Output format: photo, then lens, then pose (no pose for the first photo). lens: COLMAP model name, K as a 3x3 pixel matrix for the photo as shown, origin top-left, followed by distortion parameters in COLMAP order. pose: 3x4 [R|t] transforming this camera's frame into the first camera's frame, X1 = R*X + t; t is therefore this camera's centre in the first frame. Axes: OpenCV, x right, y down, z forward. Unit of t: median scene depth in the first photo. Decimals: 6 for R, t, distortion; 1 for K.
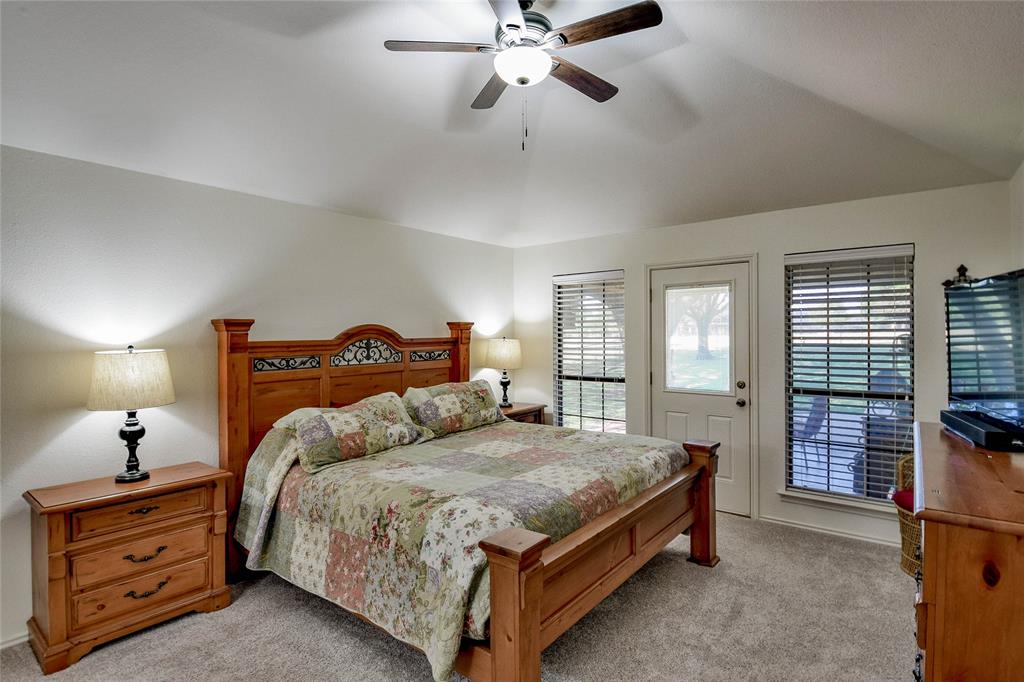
lens RADIAL K [[508.2, 0, 509.1], [0, 508.2, 334.9], [0, 0, 1]] dist [0.014696, -0.029223]
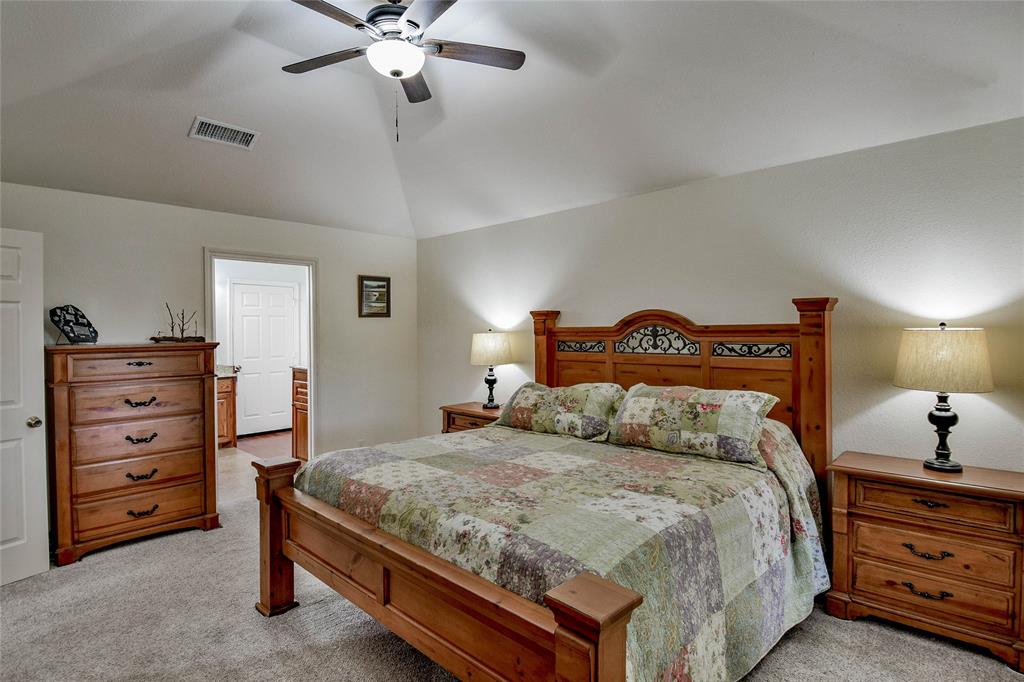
lens RADIAL K [[521.7, 0, 508.5], [0, 521.7, 333.0], [0, 0, 1]] dist [0.015144, -0.023830]
pose [[-0.104302, 0.031302, -0.994053, 0.661185], [0.021678, 0.999339, 0.029194, -0.012169], [0.994309, -0.018504, -0.104911, 0.812371]]
